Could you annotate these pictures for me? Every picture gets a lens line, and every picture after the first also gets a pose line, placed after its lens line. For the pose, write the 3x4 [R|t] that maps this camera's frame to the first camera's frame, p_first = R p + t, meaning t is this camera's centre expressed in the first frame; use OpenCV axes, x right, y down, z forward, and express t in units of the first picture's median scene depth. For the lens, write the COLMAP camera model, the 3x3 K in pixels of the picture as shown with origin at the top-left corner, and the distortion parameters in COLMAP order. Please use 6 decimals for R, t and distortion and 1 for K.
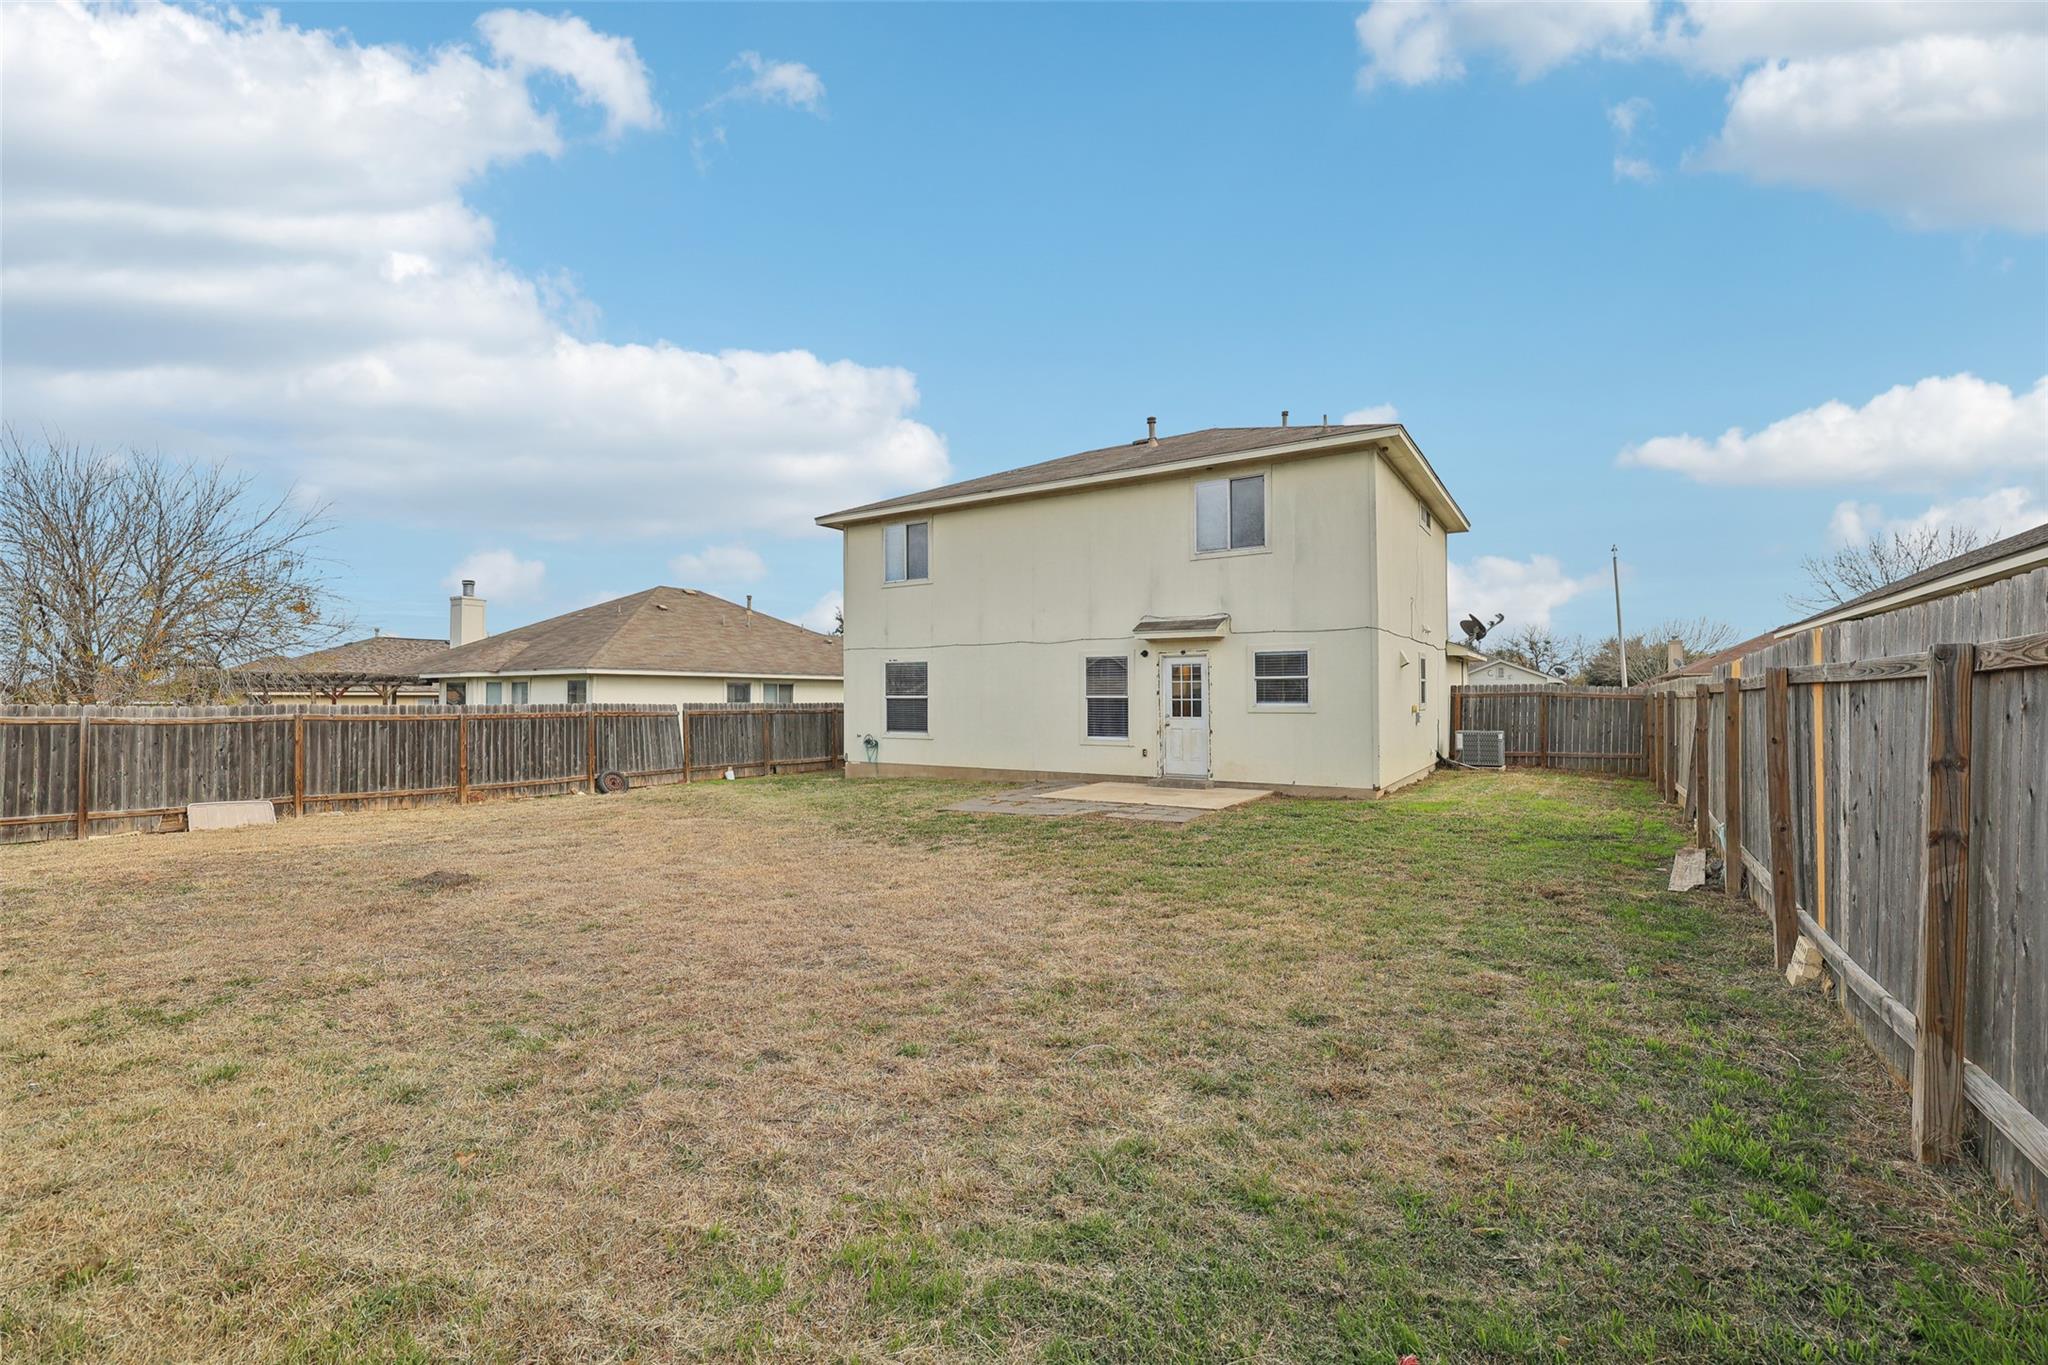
lens RADIAL K [[866.7, 0, 1024.0], [0, 866.7, 682.5], [0, 0, 1]] dist [-0.000727, -0.000106]
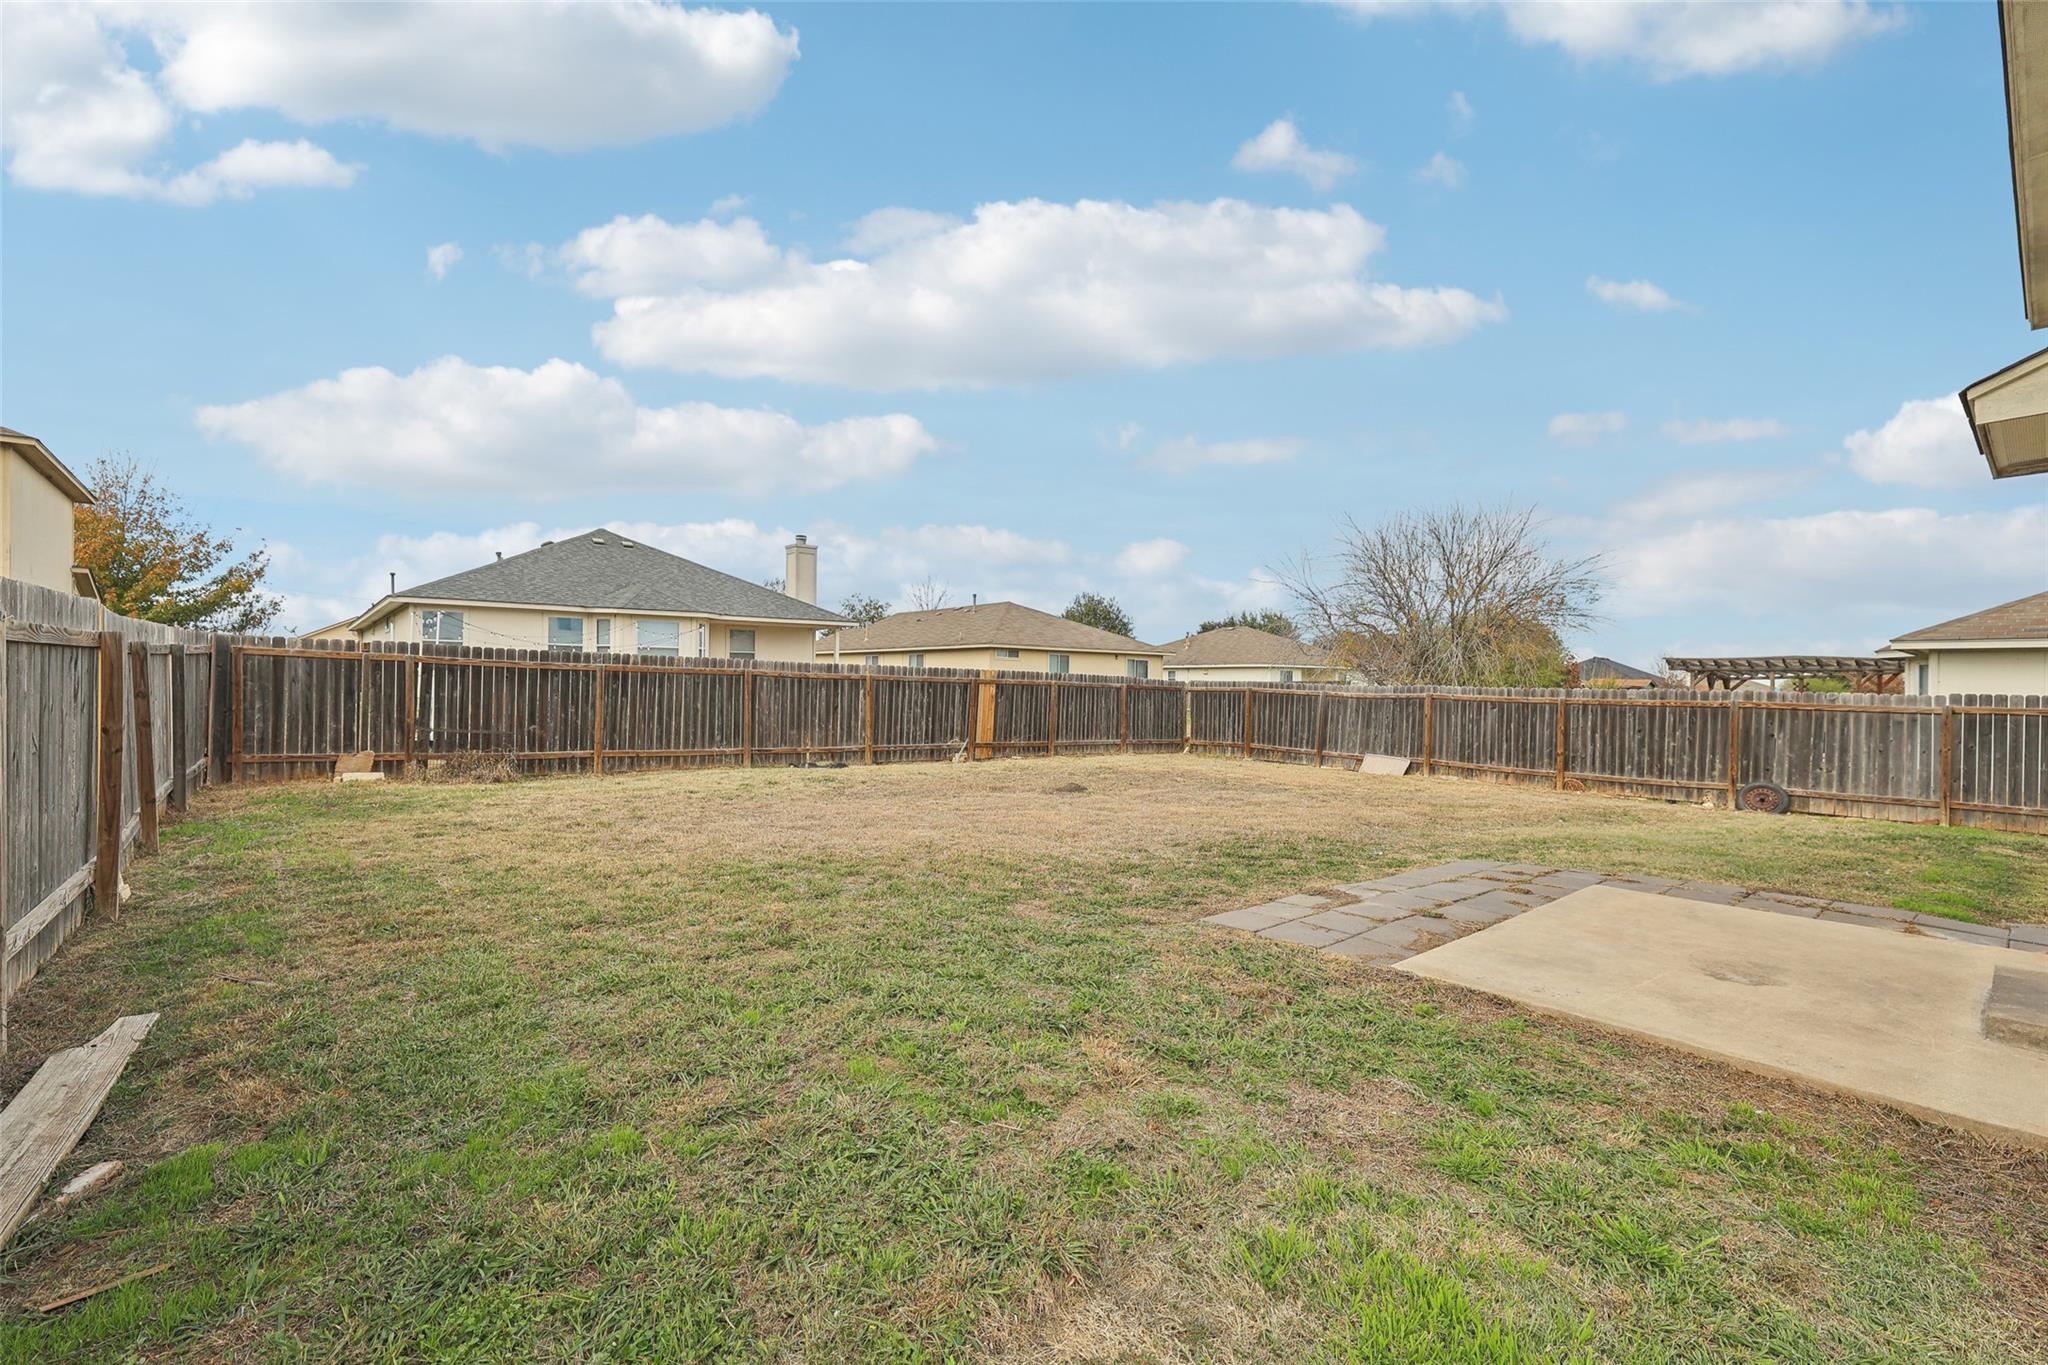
lens RADIAL K [[899.1, 0, 1024.0], [0, 899.1, 682.5], [0, 0, 1]] dist [-0.000033, 0.000065]
pose [[-0.278098, 0.003774, -0.960545, 0.498363], [0.006015, 0.999980, 0.002188, 0.013729], [0.960534, -0.005169, -0.278115, 0.719171]]
